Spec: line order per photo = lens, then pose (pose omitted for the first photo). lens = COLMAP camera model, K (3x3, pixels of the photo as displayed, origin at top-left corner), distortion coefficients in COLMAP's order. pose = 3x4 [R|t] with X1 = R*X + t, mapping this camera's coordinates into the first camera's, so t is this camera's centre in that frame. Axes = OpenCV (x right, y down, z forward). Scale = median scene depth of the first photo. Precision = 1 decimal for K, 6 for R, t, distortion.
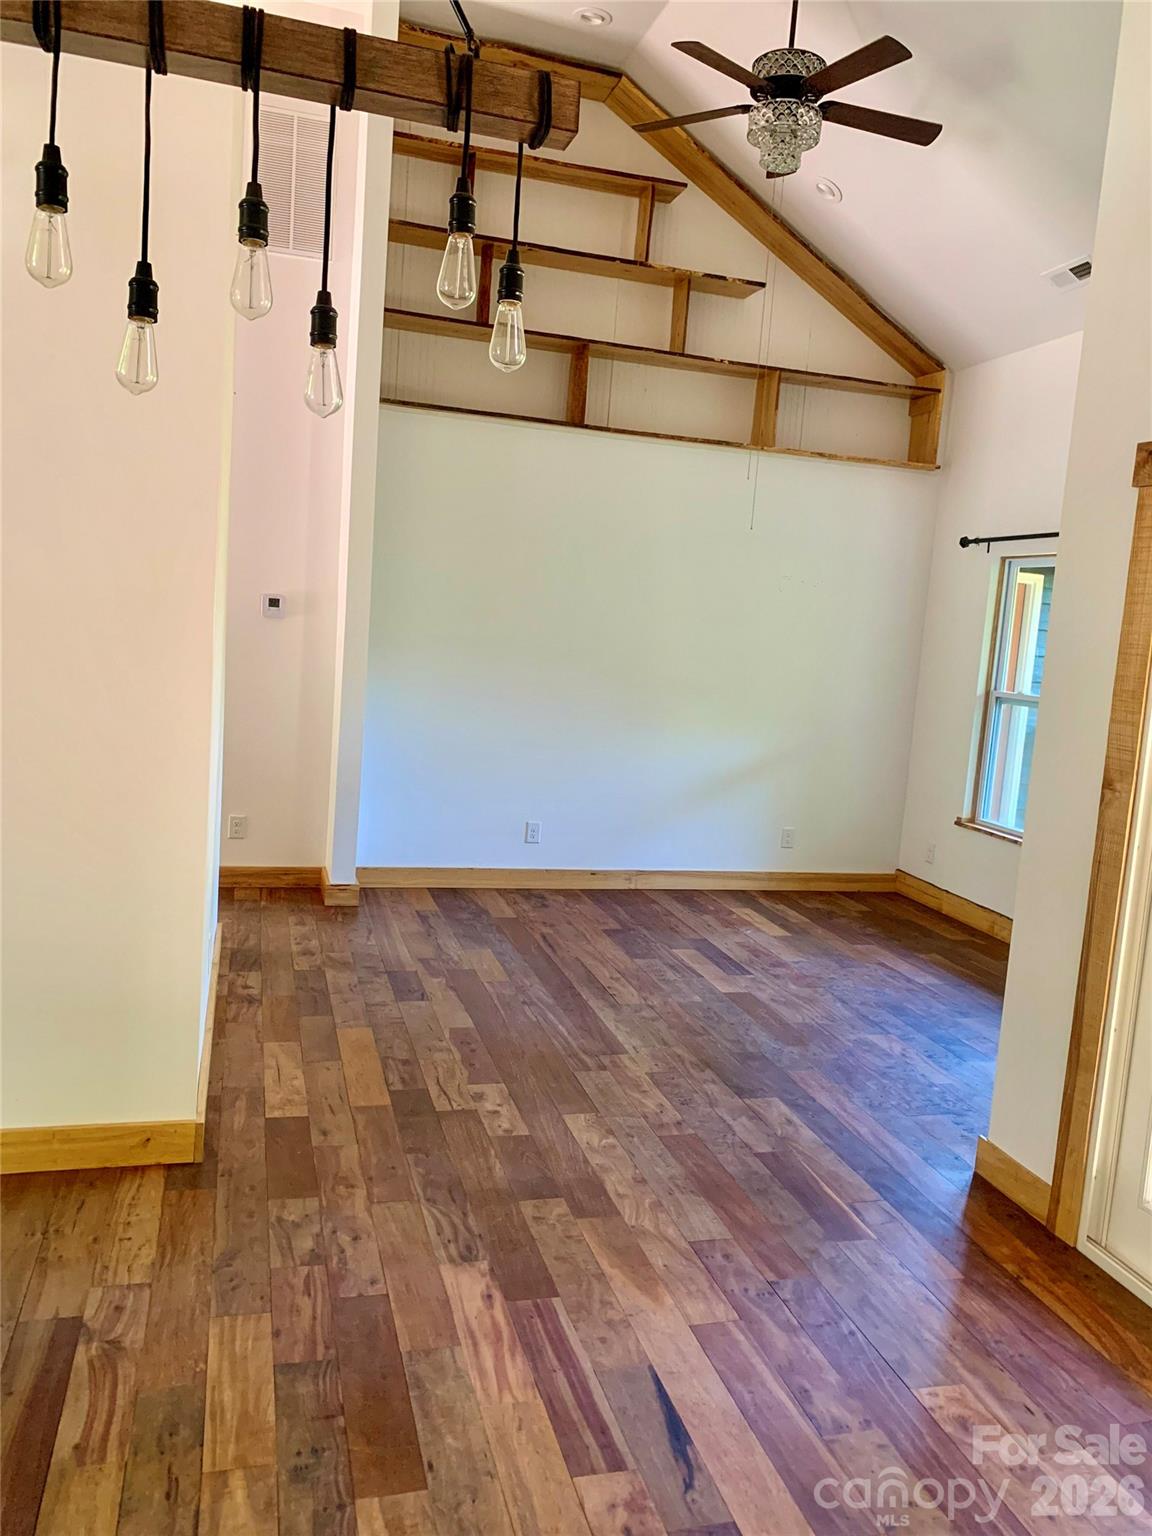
lens RADIAL K [[1190.0, 0, 569.0], [0, 1190.0, 775.3], [0, 0, 1]] dist [0.044168, -0.040621]
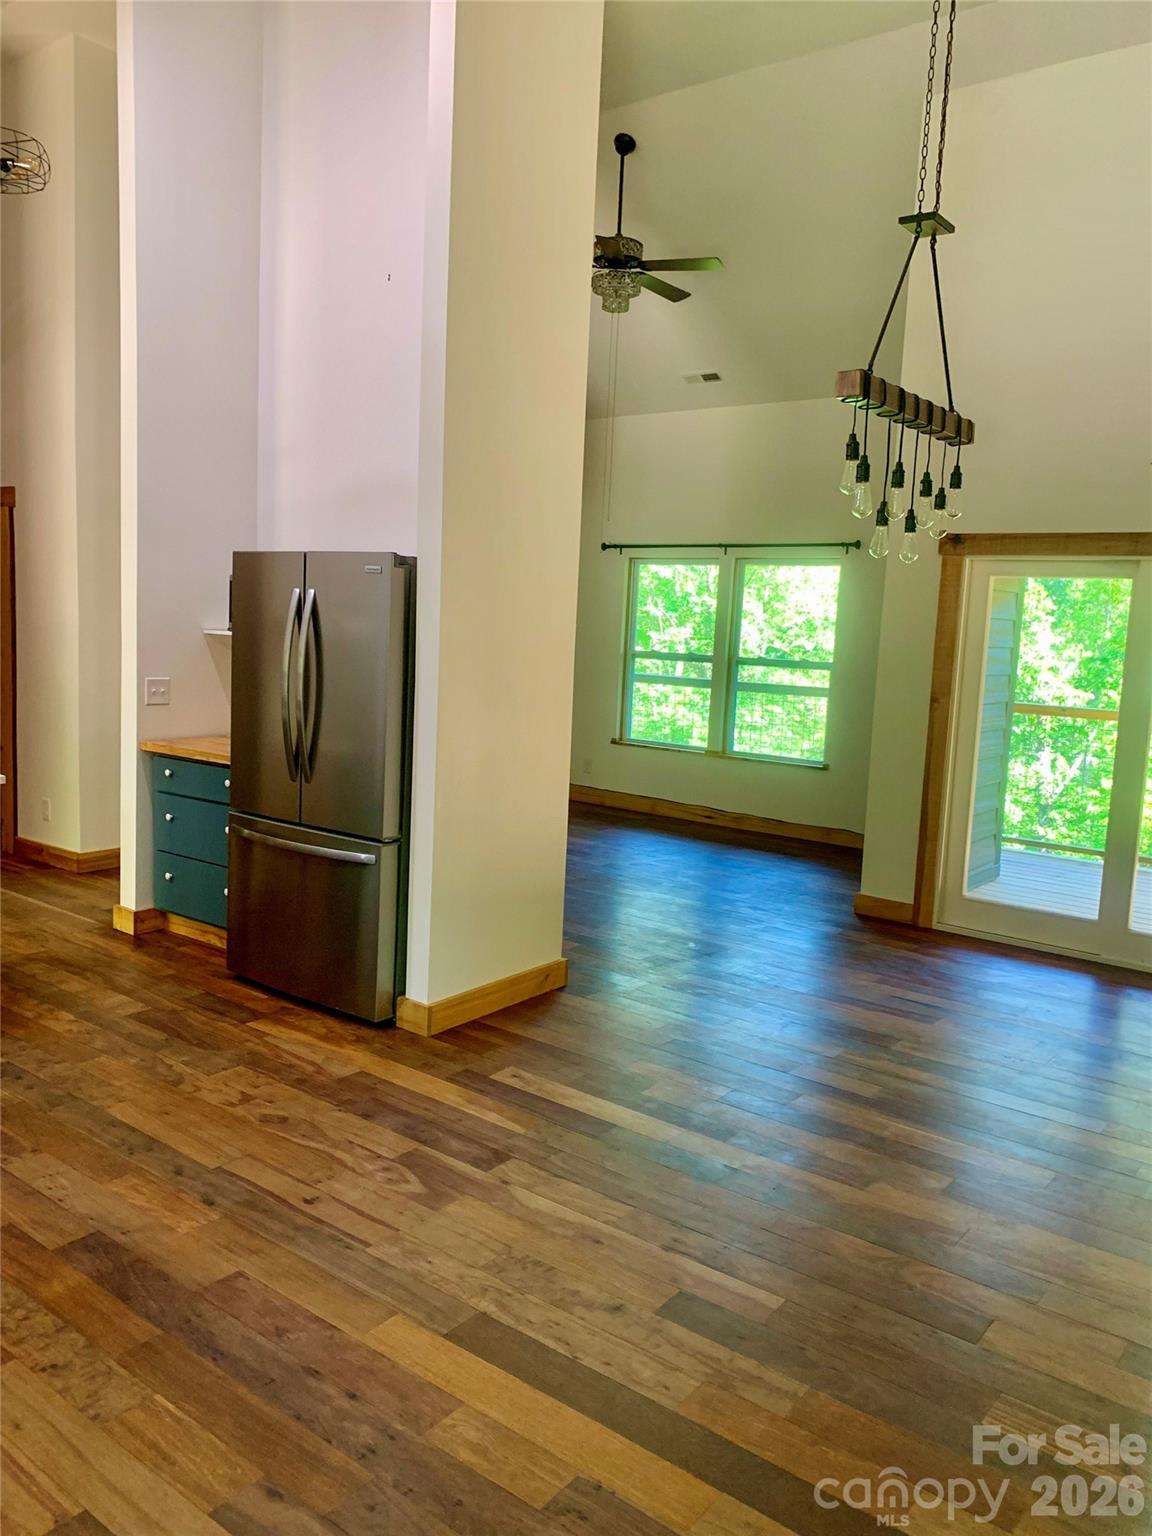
lens RADIAL K [[1190.0, 0, 569.0], [0, 1190.0, 775.3], [0, 0, 1]] dist [0.044168, -0.040621]
pose [[0.783997, -0.104457, 0.611913, -1.225836], [0.077098, 0.994493, 0.070985, -0.054551], [-0.615958, -0.008475, 0.787733, -0.207711]]
